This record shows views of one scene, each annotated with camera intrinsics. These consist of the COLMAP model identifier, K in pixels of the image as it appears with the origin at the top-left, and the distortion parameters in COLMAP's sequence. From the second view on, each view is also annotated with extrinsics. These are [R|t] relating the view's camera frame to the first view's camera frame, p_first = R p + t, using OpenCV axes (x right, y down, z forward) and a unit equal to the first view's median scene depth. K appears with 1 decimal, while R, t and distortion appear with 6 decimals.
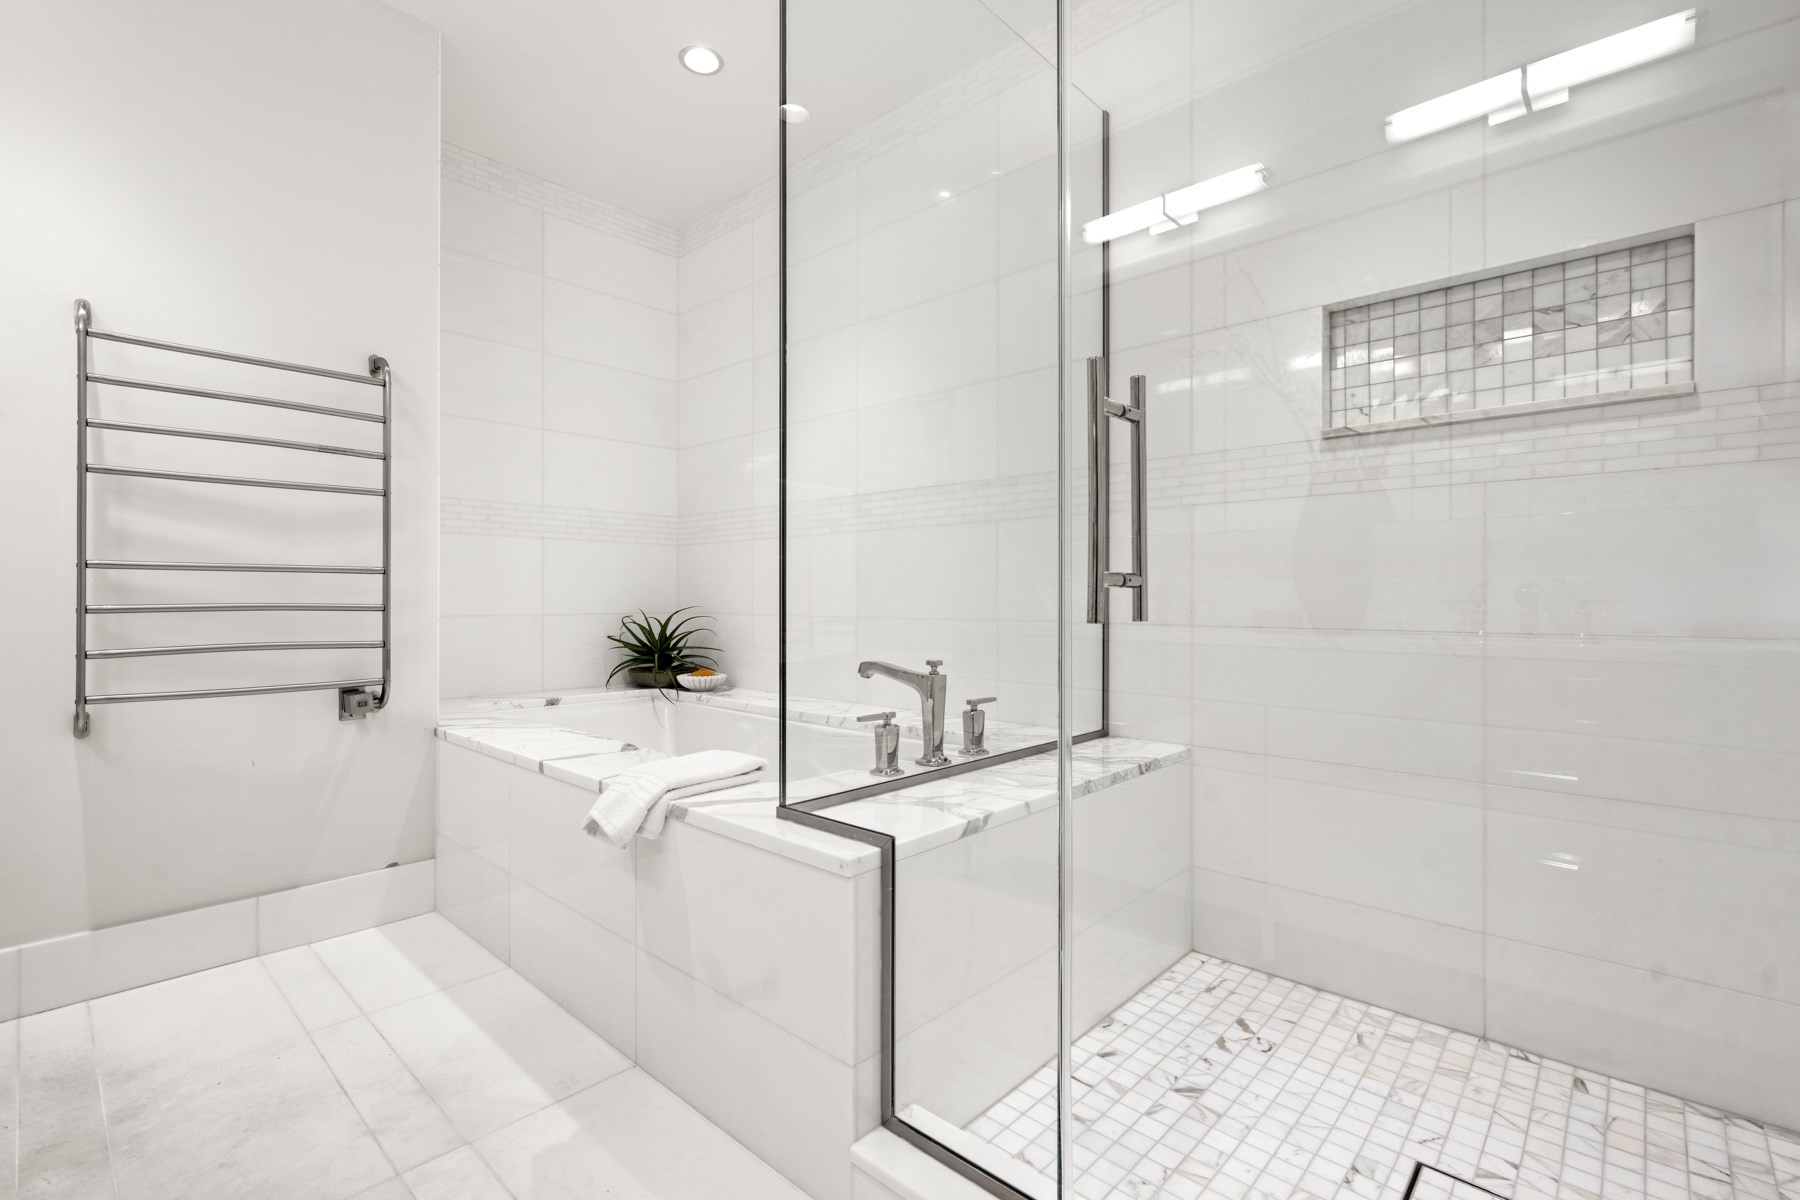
lens RADIAL K [[814.0, 0, 896.4], [0, 814.0, 600.4], [0, 0, 1]] dist [0.002979, 0.000324]
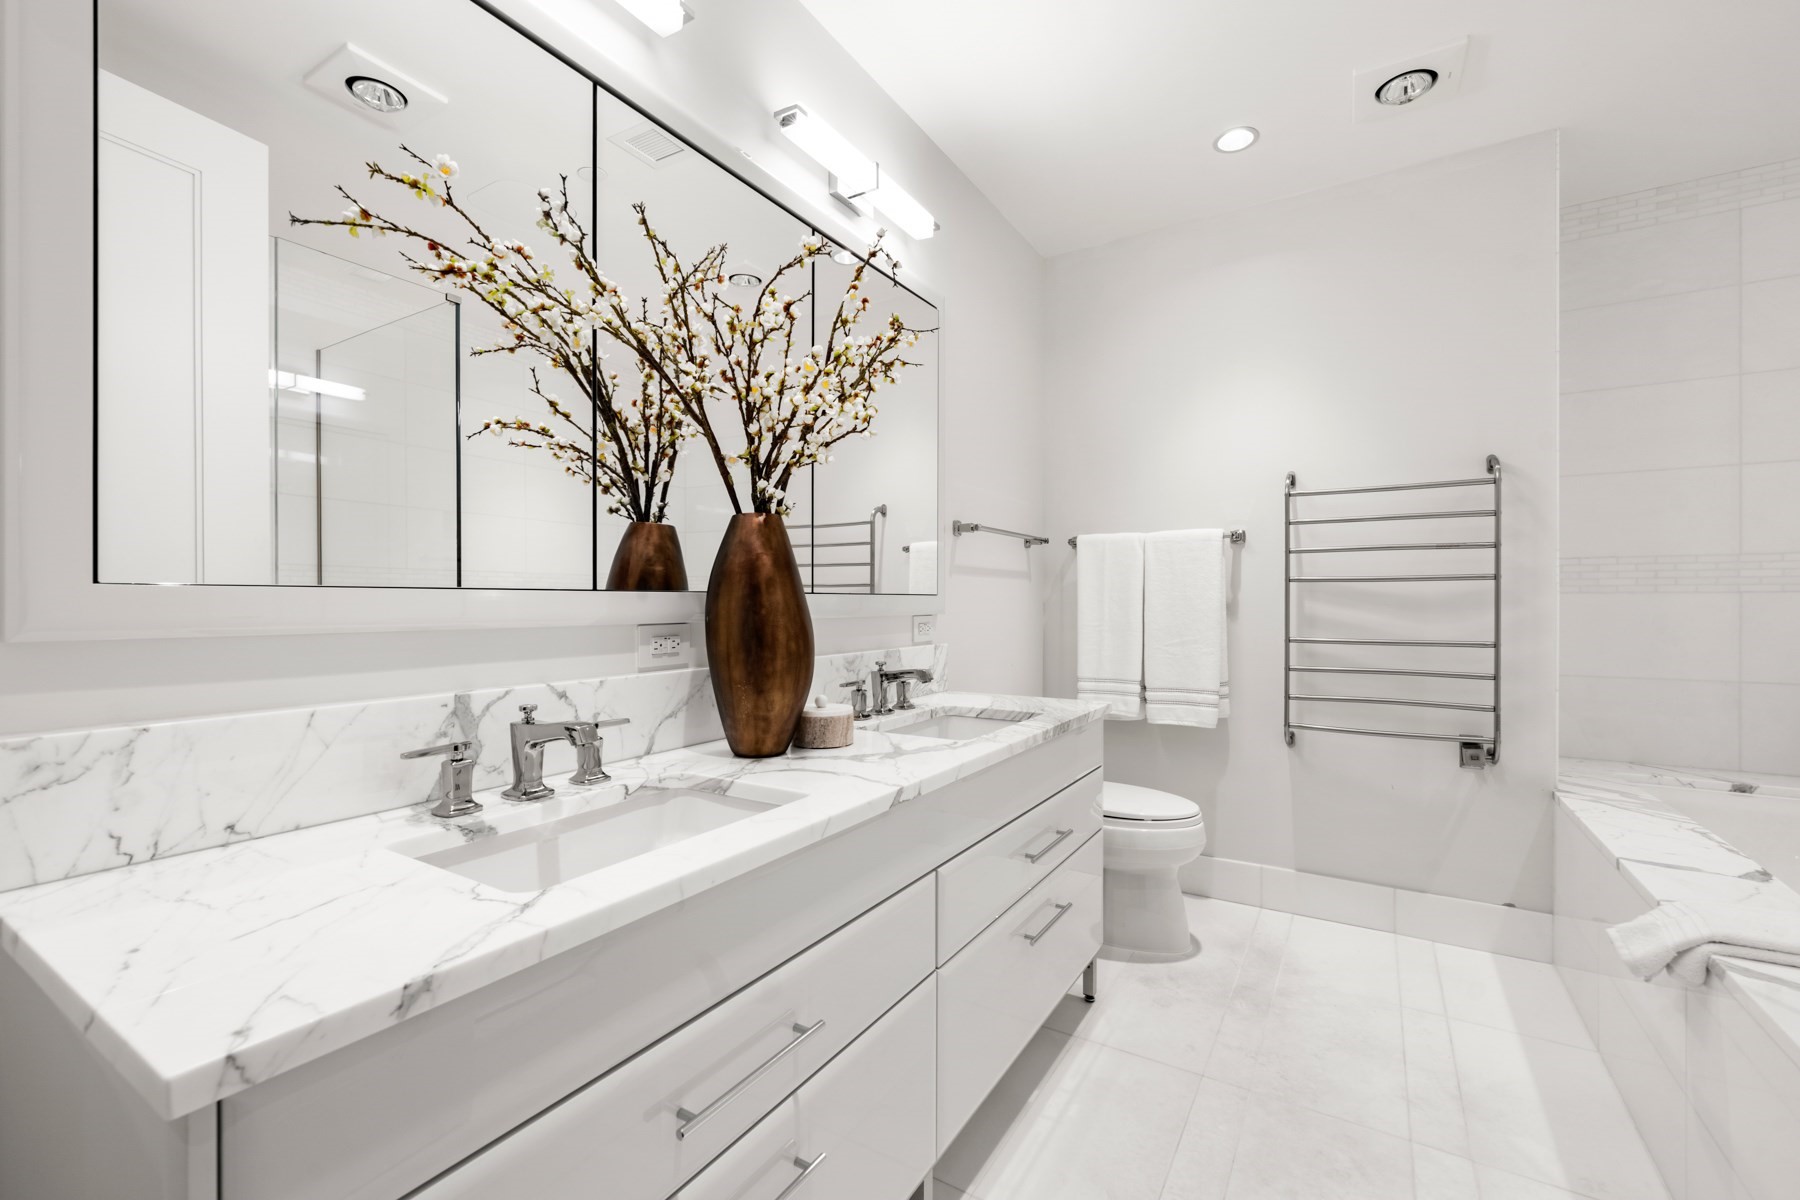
lens RADIAL K [[754.8, 0, 900.0], [0, 754.8, 600.0], [0, 0, 1]] dist [-0.001709, 0.000153]
pose [[0.184667, -0.002858, -0.982797, 0.258915], [0.003369, 0.999992, -0.002275, -0.099741], [0.982795, -0.002891, 0.184675, -0.016821]]
